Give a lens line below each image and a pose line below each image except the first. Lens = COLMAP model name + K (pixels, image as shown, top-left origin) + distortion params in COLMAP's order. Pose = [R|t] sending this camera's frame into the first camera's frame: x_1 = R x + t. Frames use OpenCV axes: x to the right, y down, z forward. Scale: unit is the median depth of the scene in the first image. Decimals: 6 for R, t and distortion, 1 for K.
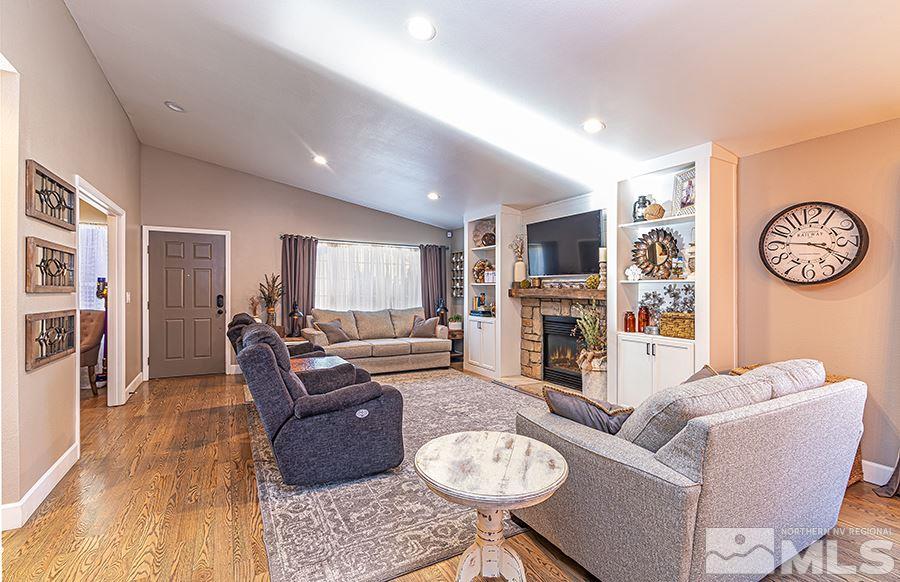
lens RADIAL K [[406.8, 0, 450.0], [0, 406.8, 291.0], [0, 0, 1]] dist [0.001397, 0.000471]
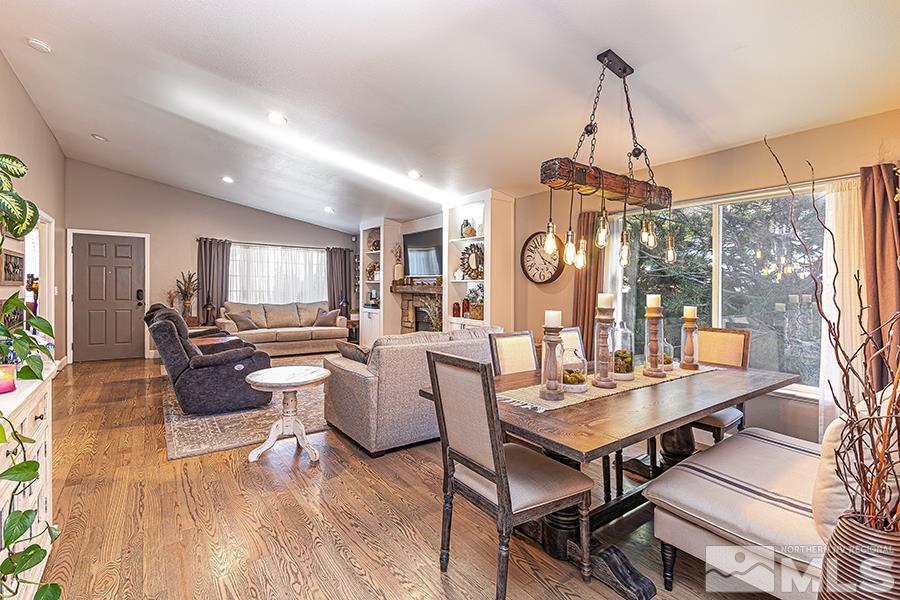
lens RADIAL K [[410.5, 0, 444.0], [0, 410.5, 290.8], [0, 0, 1]] dist [-0.000296, 0.000021]
pose [[0.992949, 0.005080, 0.118430, 0.163442], [-0.005726, 0.999971, 0.005119, 0.002704], [-0.118400, -0.005761, 0.992949, -0.274093]]
